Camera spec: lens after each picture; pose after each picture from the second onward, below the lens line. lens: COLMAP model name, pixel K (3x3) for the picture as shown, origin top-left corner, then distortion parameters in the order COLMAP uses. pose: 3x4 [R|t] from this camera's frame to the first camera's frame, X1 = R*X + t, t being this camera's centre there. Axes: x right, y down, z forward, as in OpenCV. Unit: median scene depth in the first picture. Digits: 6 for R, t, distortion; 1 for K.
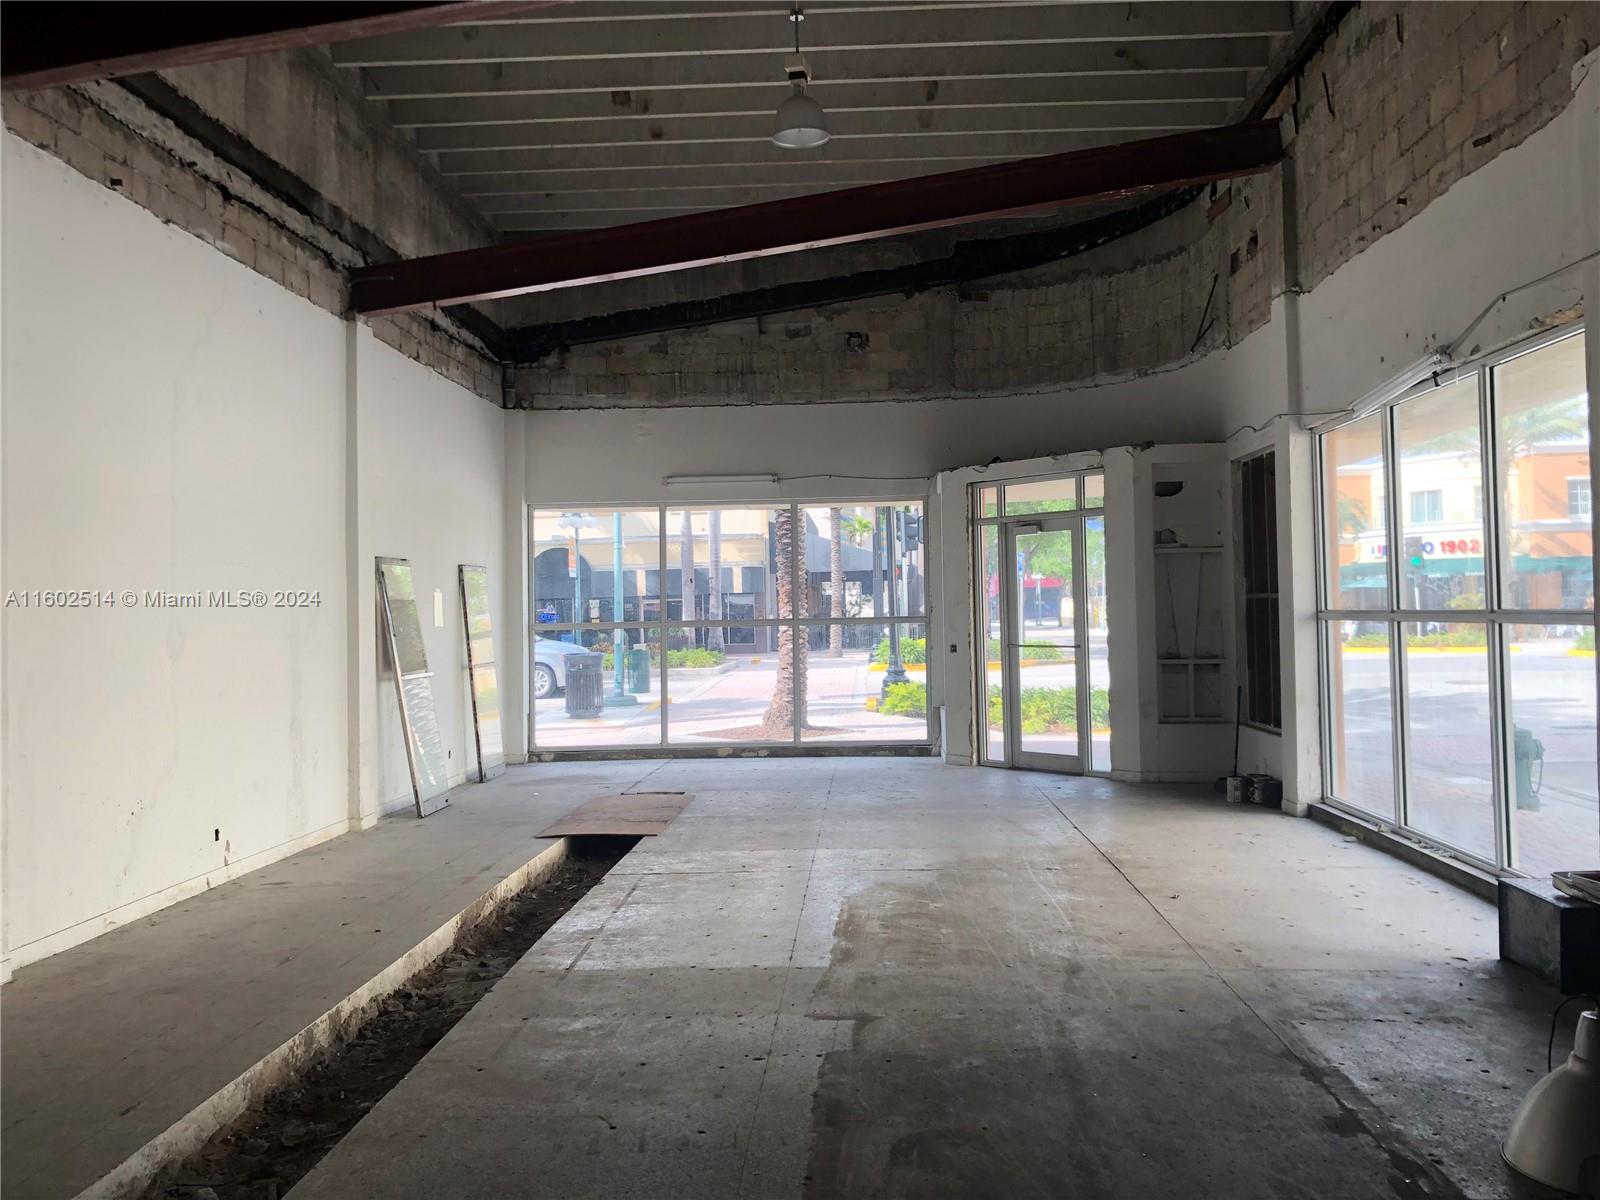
lens RADIAL K [[1293.4, 0, 806.8], [0, 1293.4, 596.6], [0, 0, 1]] dist [0.051523, -0.045112]
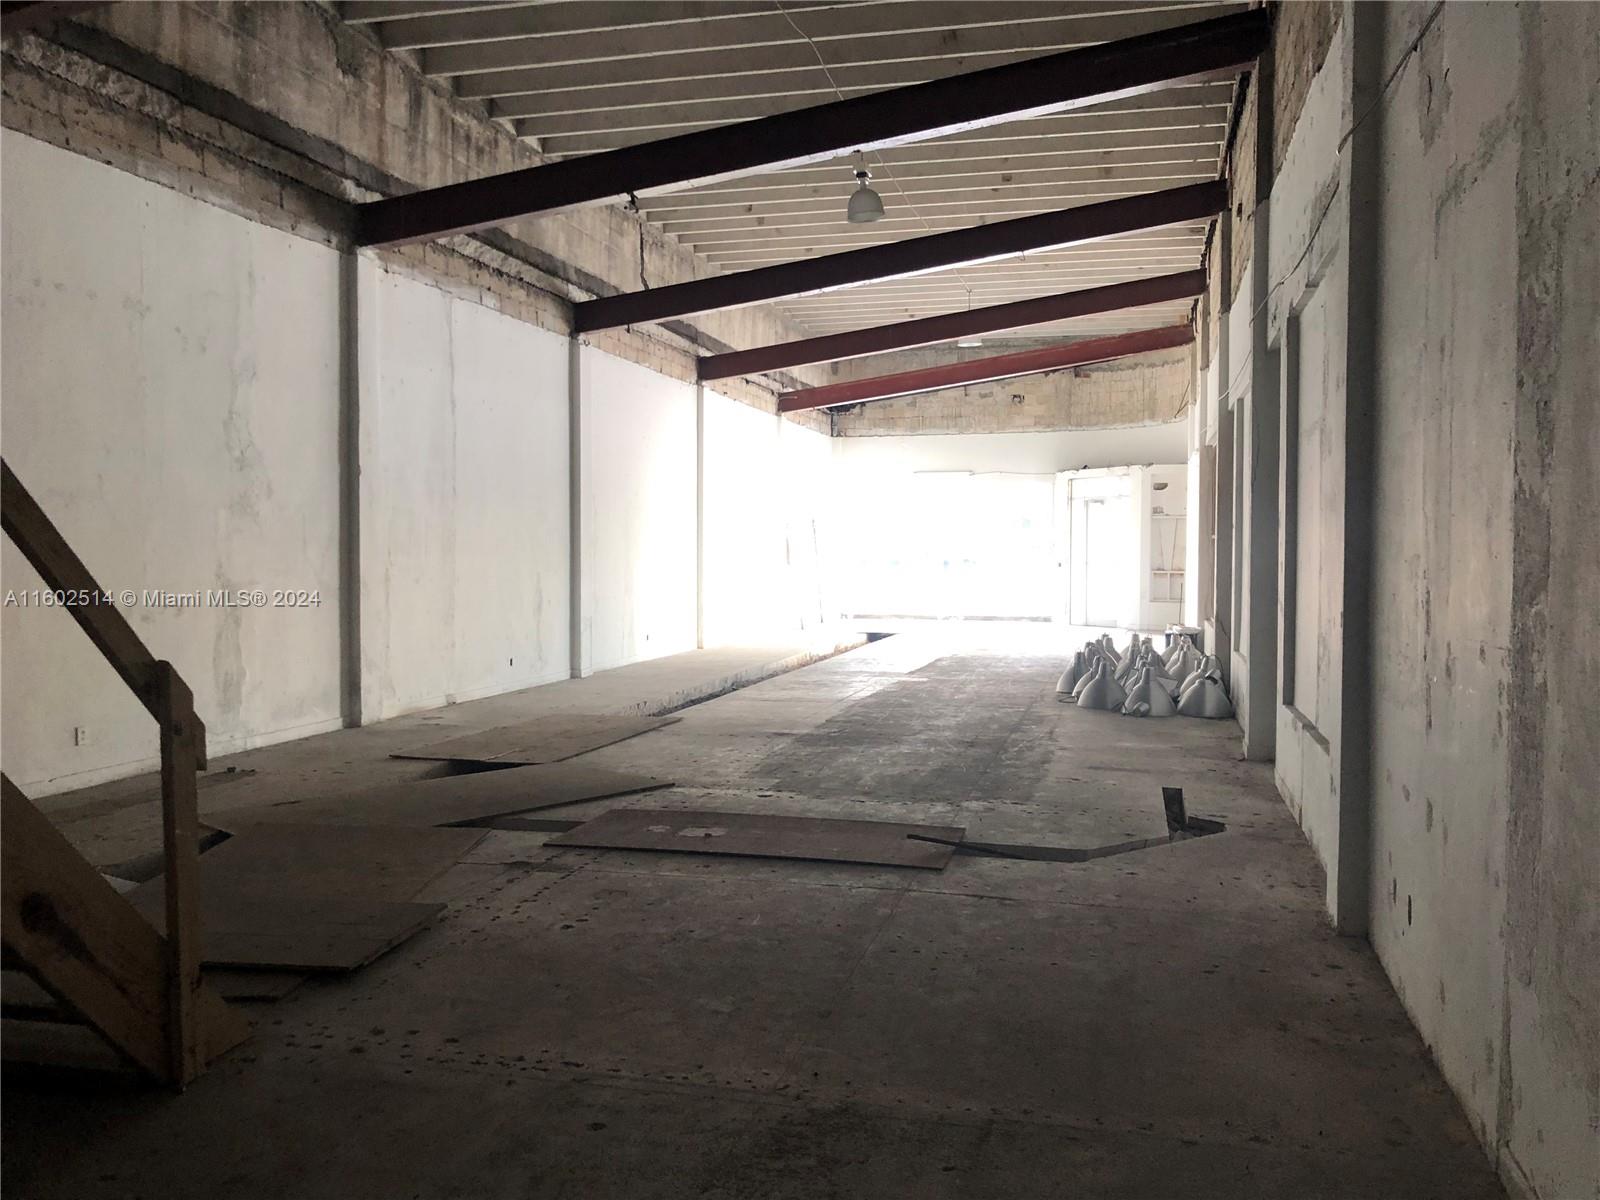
lens RADIAL K [[1293.4, 0, 805.0], [0, 1293.4, 601.6], [0, 0, 1]] dist [0.051523, -0.045112]
pose [[0.978483, 0.029476, -0.204210, 0.130798], [-0.018721, 0.998344, 0.054400, -0.003088], [0.205475, -0.049407, 0.977414, -0.914769]]
